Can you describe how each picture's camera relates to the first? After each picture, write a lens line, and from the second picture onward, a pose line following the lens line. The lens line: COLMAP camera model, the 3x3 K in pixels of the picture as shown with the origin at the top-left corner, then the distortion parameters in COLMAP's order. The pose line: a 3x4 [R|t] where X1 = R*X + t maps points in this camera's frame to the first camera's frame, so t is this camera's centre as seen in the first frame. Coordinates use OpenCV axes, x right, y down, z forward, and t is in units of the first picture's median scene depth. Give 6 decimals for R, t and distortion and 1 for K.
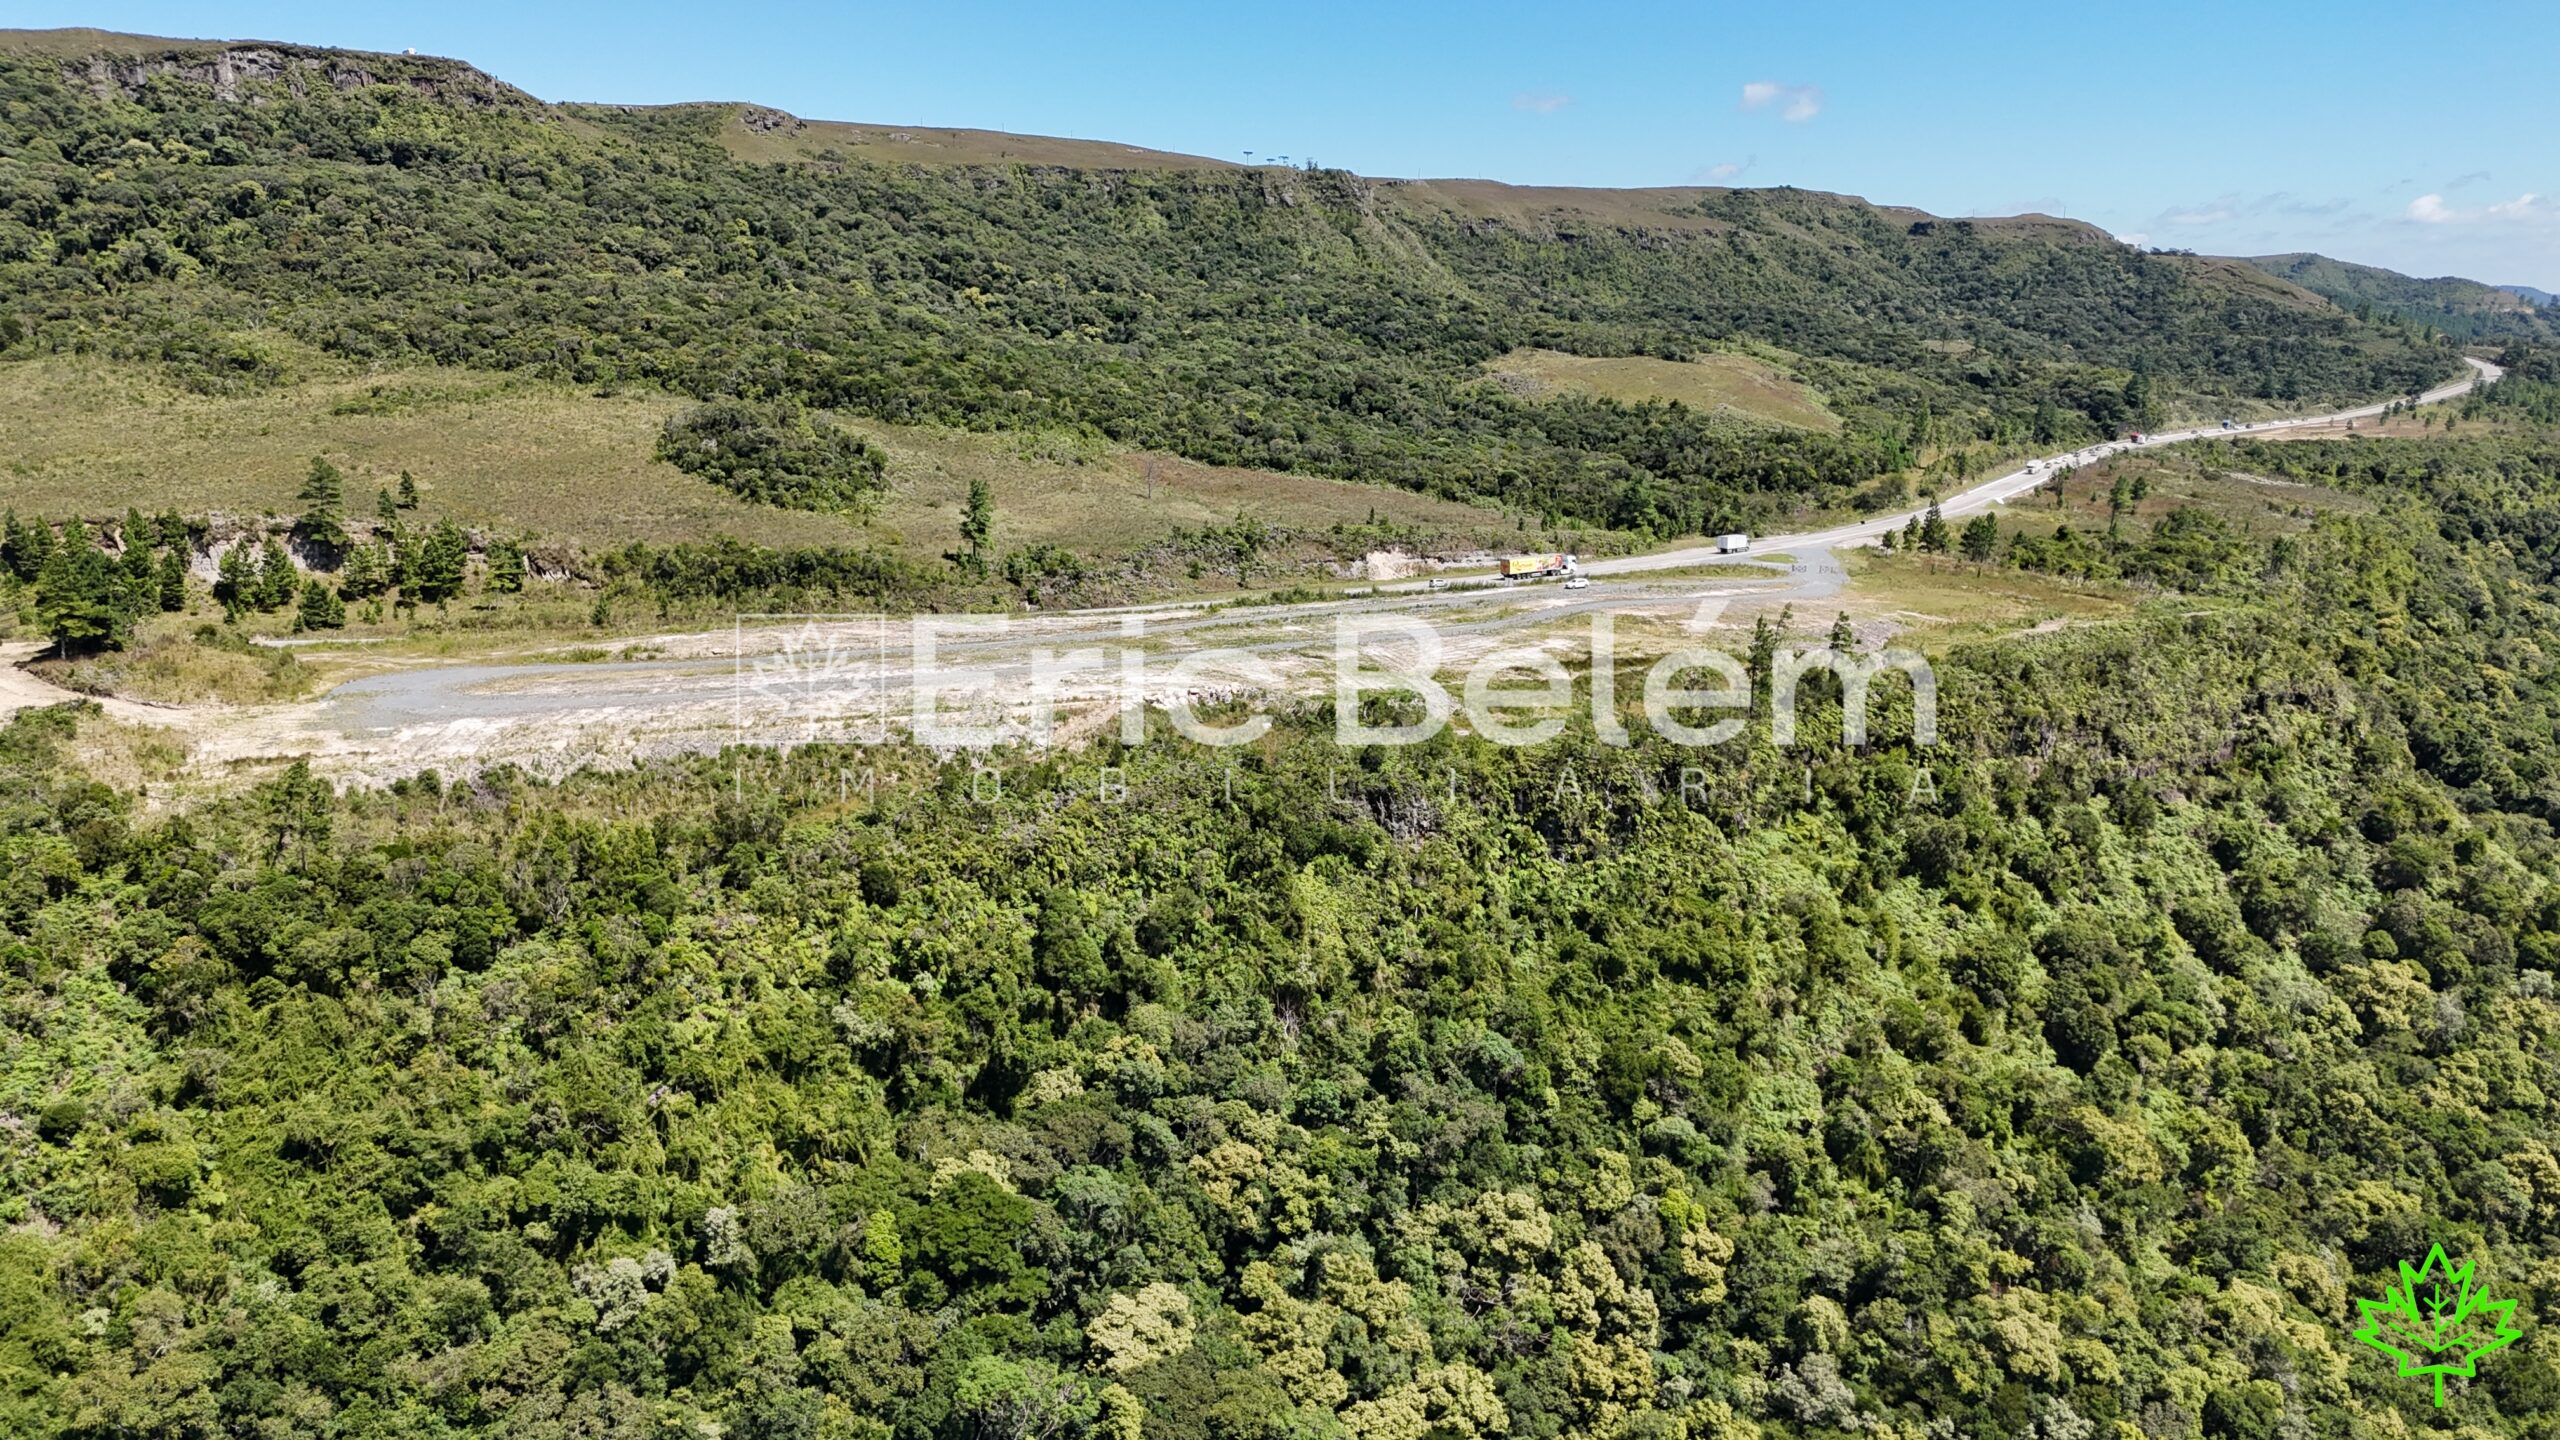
lens RADIAL K [[1873.1, 0, 1295.8], [0, 1873.1, 718.2], [0, 0, 1]] dist [0.071589, -0.068849]
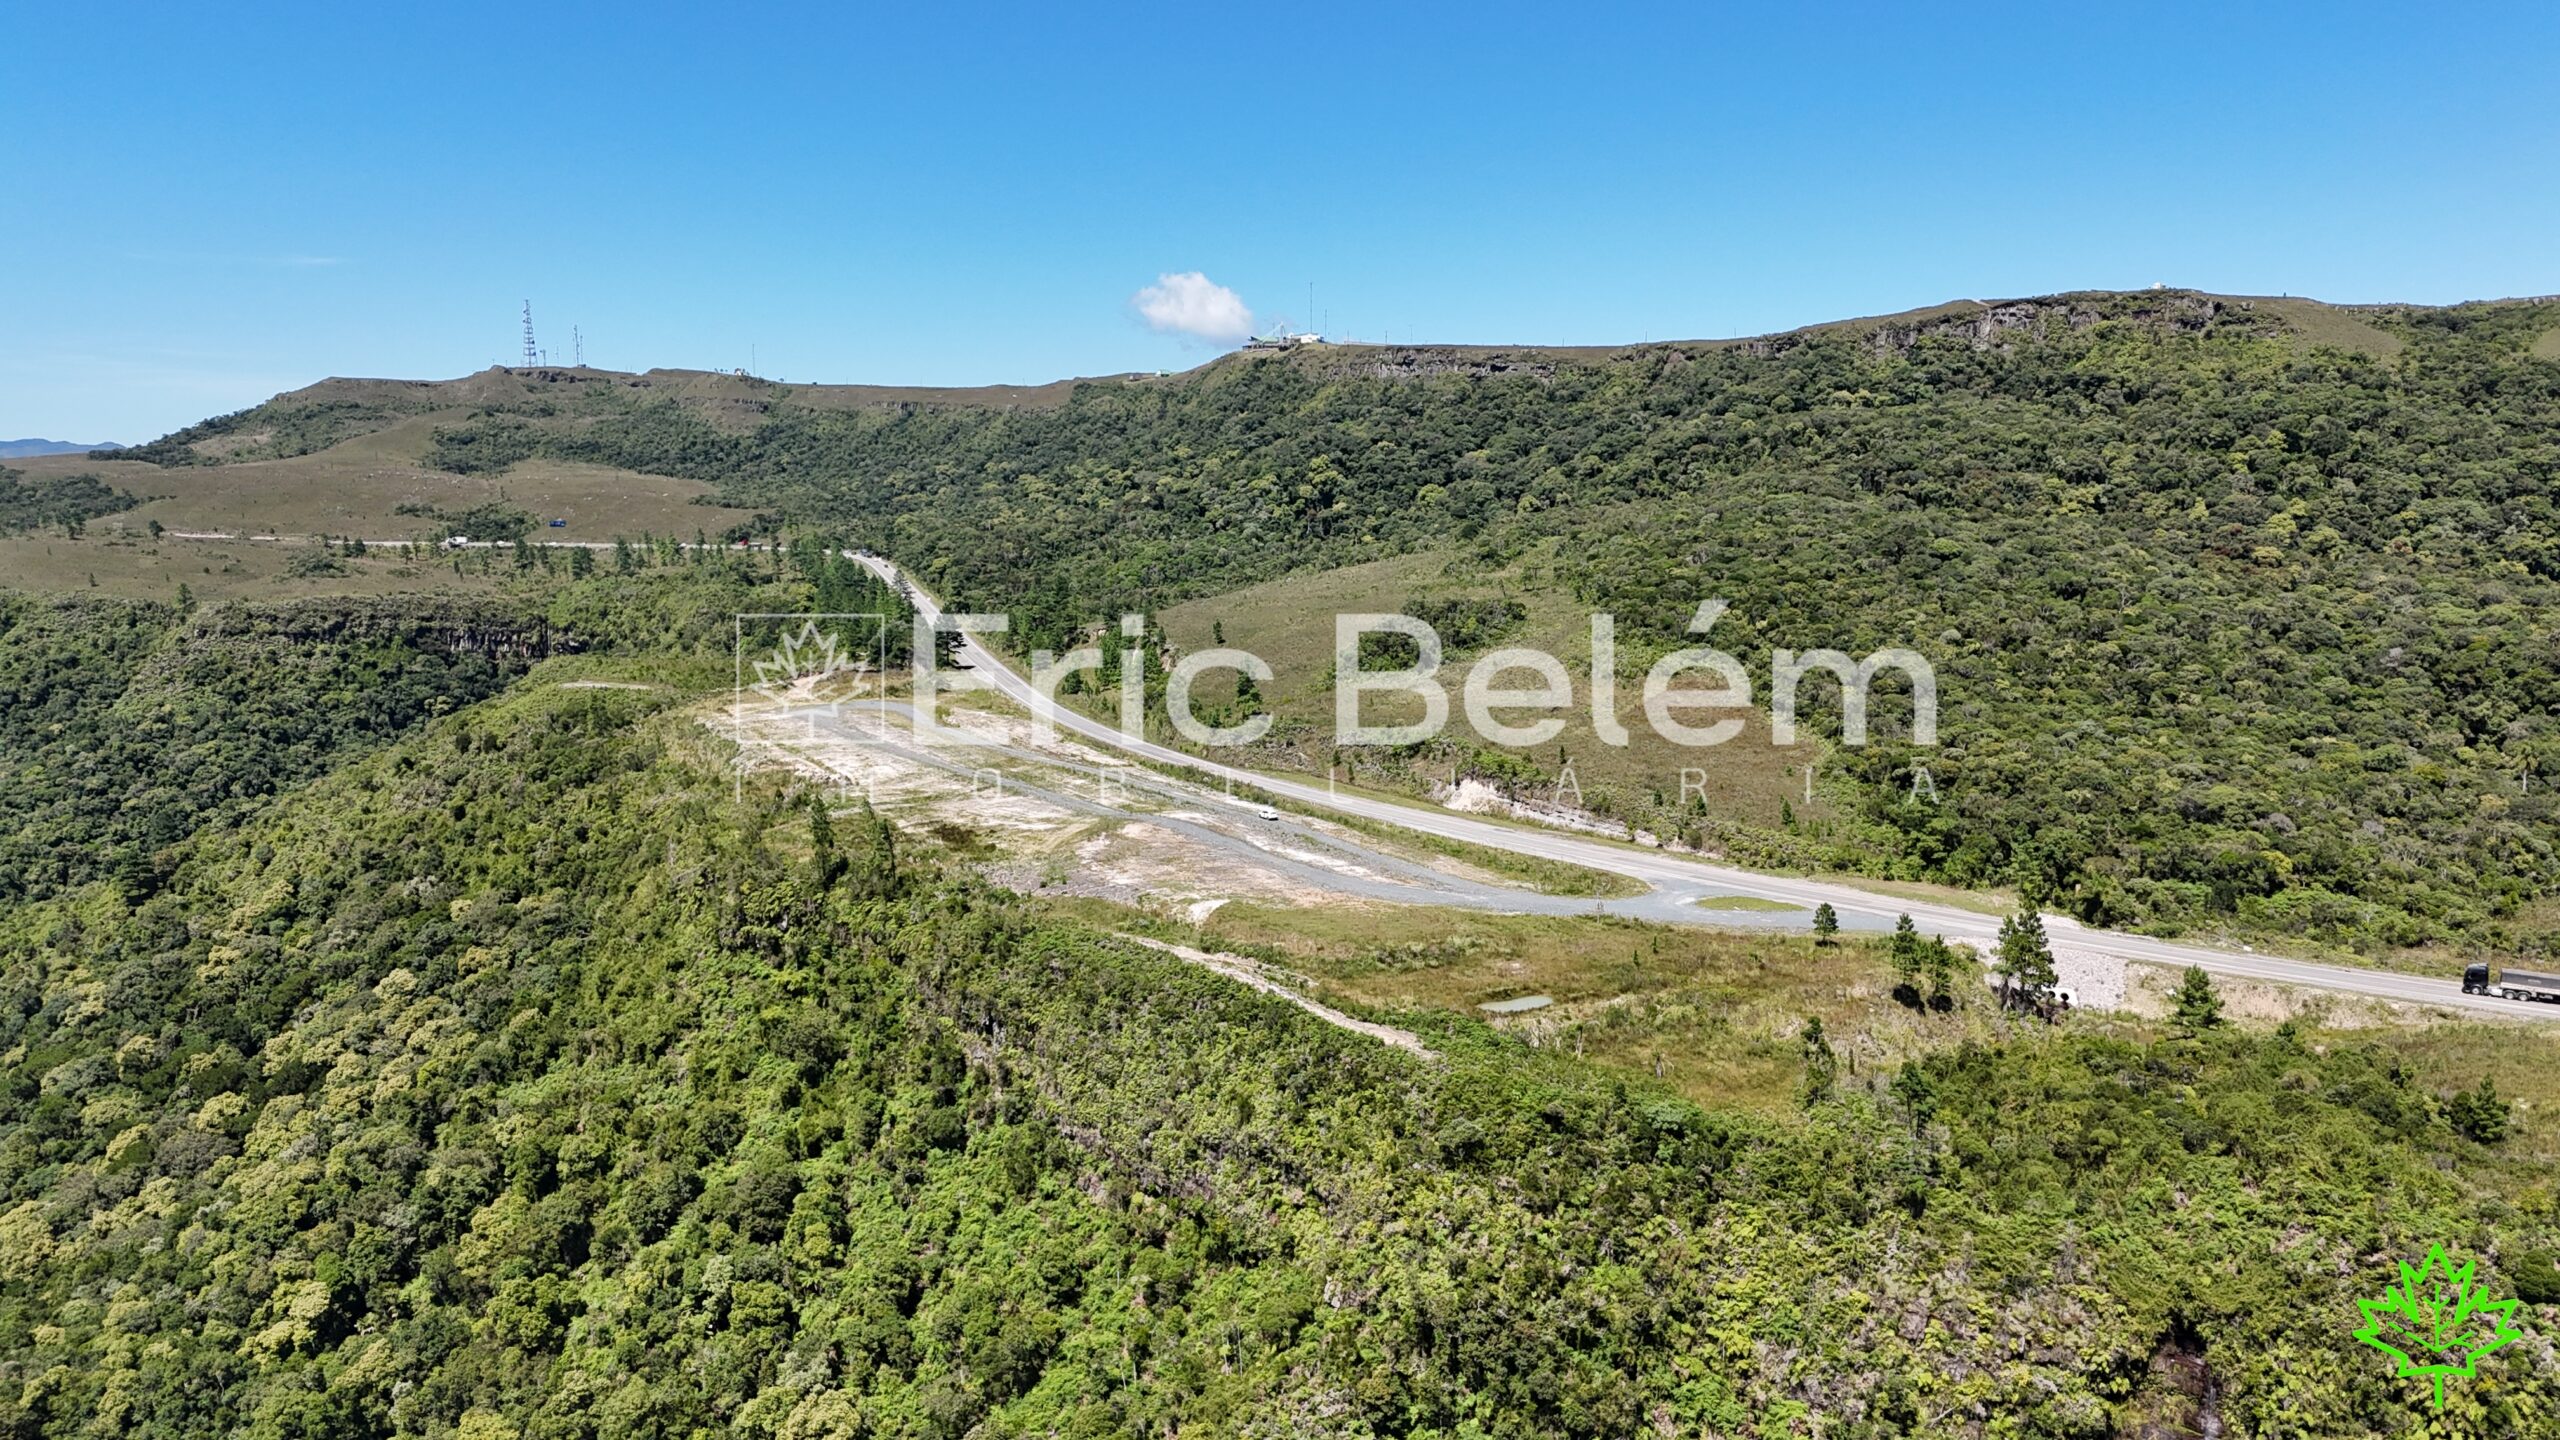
lens RADIAL K [[1873.1, 0, 1292.0], [0, 1873.1, 737.7], [0, 0, 1]] dist [0.071589, -0.068849]
pose [[0.099565, 0.137109, -0.985539, 1.161896], [-0.225292, 0.967846, 0.111887, -0.233133], [0.969191, 0.210894, 0.127253, 0.908407]]
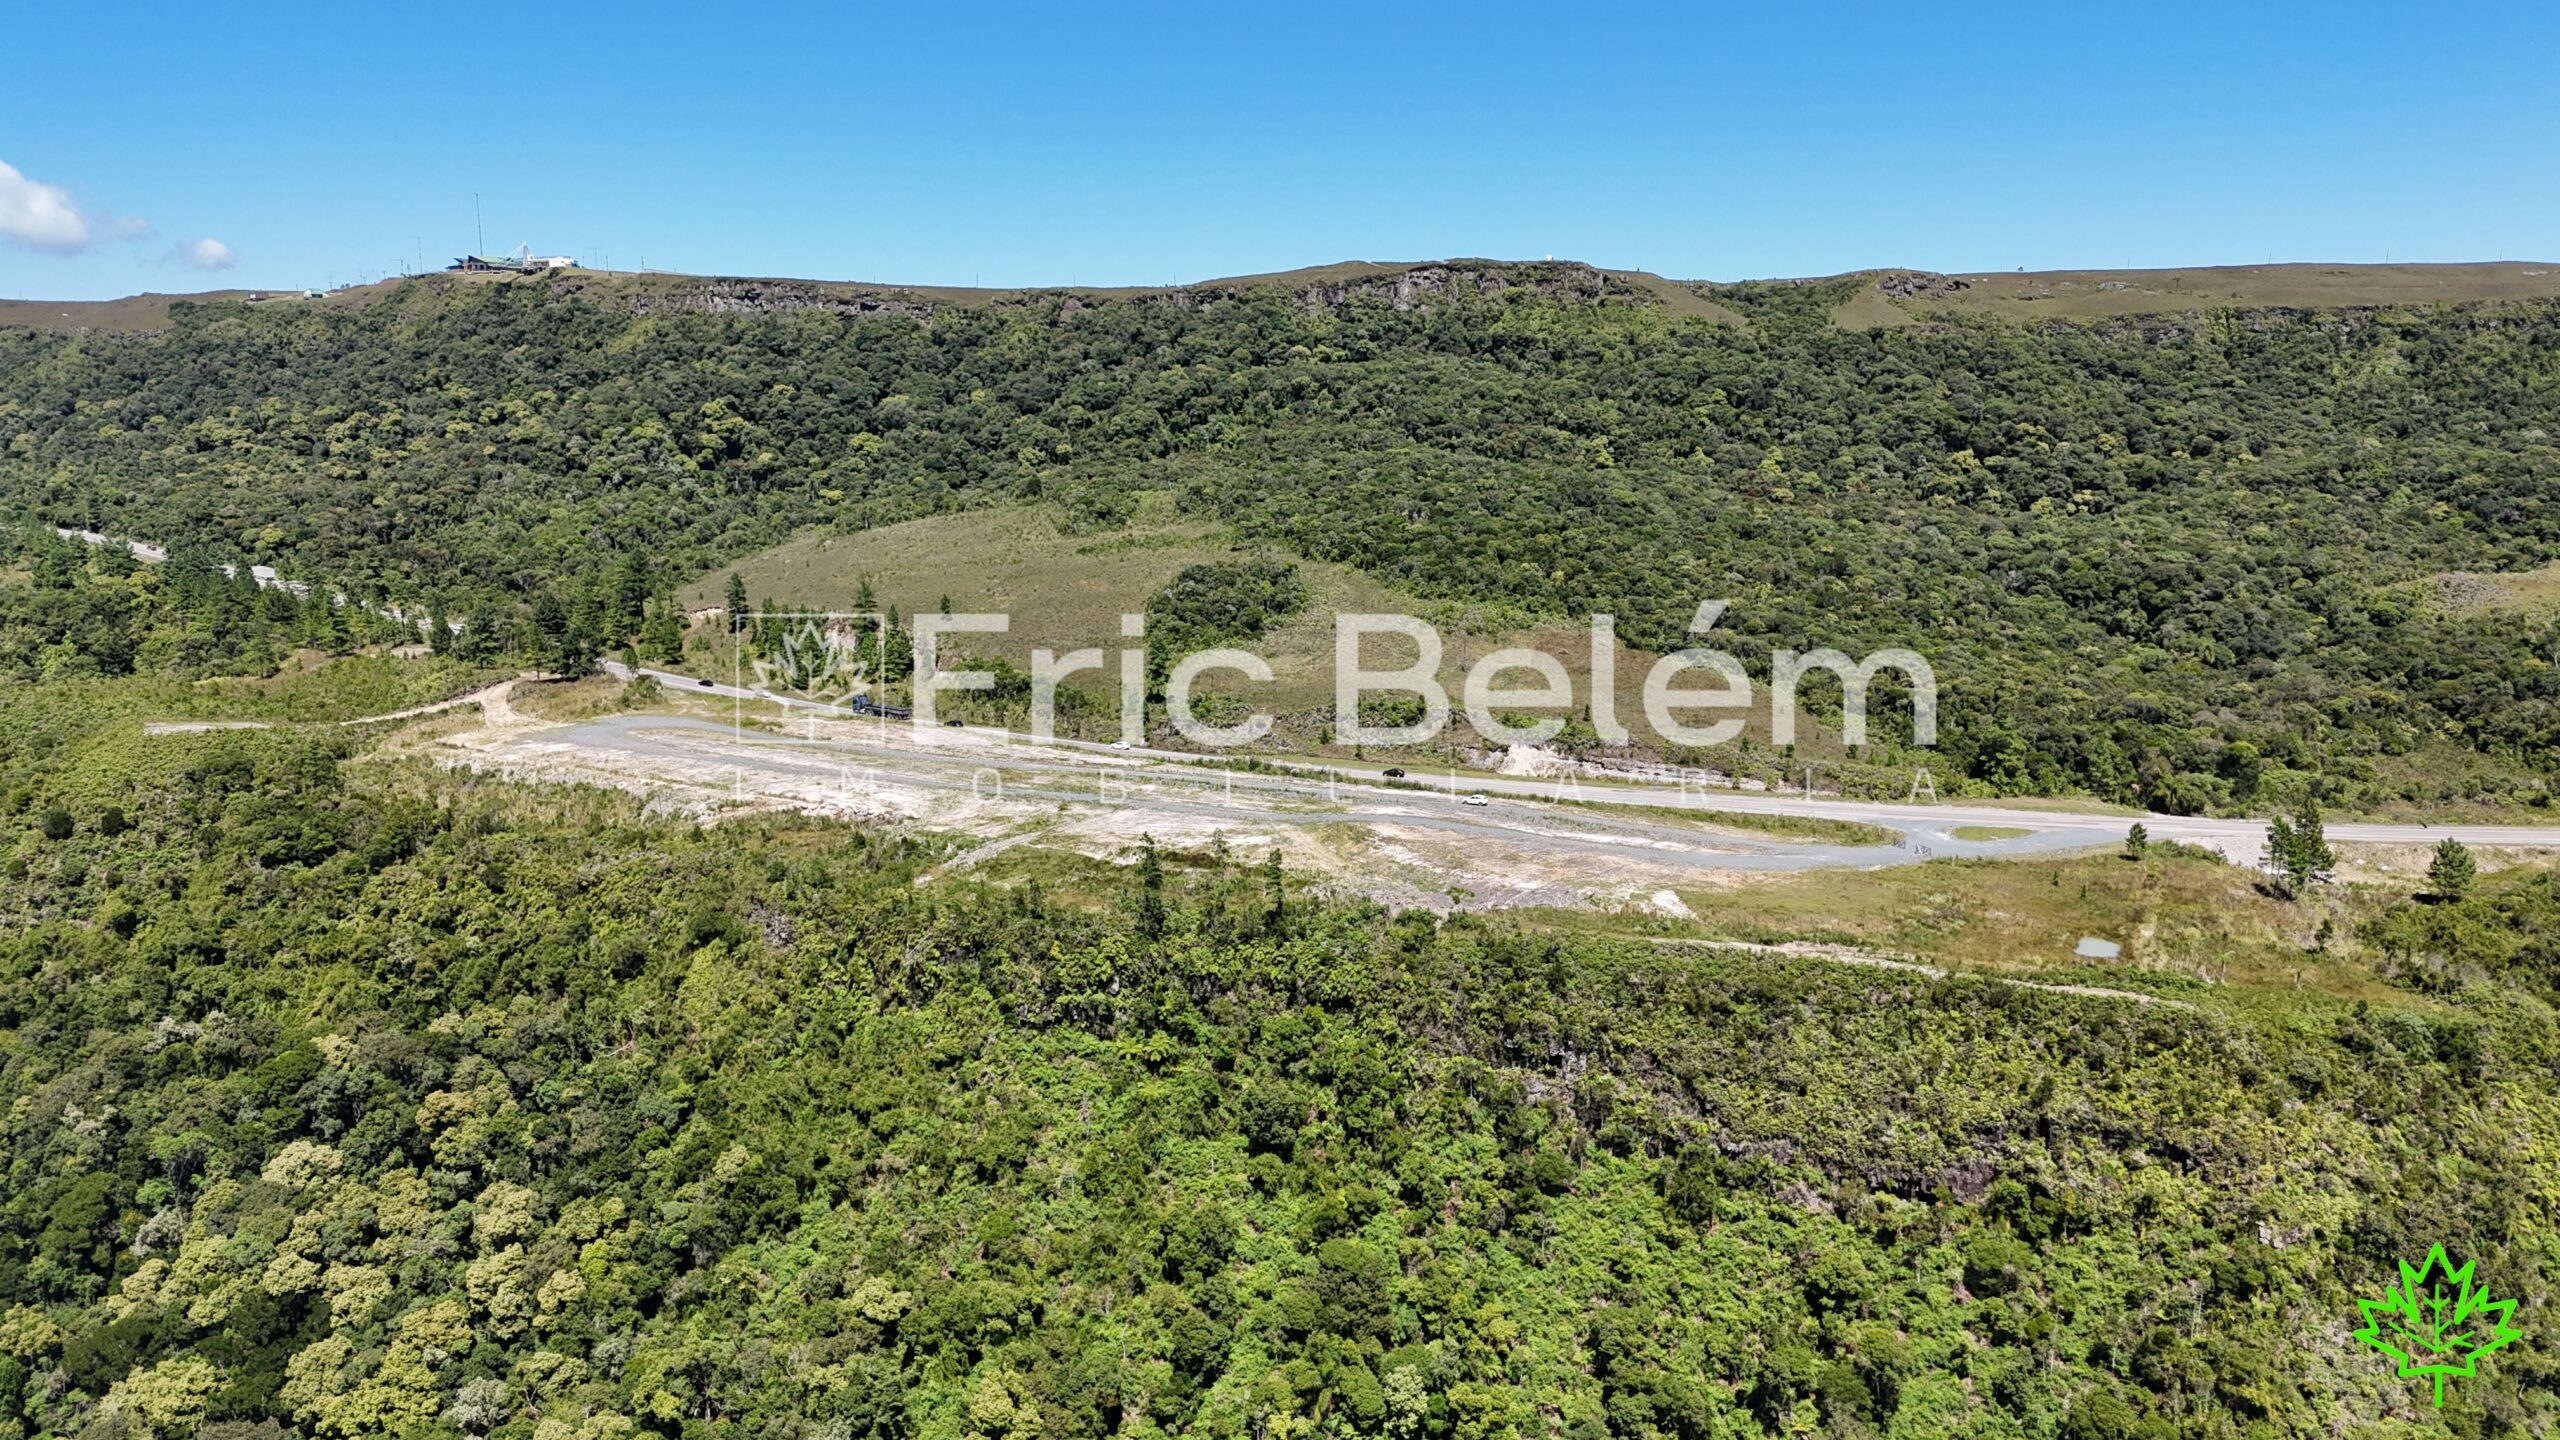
lens RADIAL K [[1873.1, 0, 1293.3], [0, 1873.1, 745.0], [0, 0, 1]] dist [0.071589, -0.068849]
pose [[0.597800, 0.139779, -0.789365, 0.876880], [-0.179055, 0.983086, 0.038481, -0.124097], [0.781393, 0.118336, 0.612717, 0.348143]]
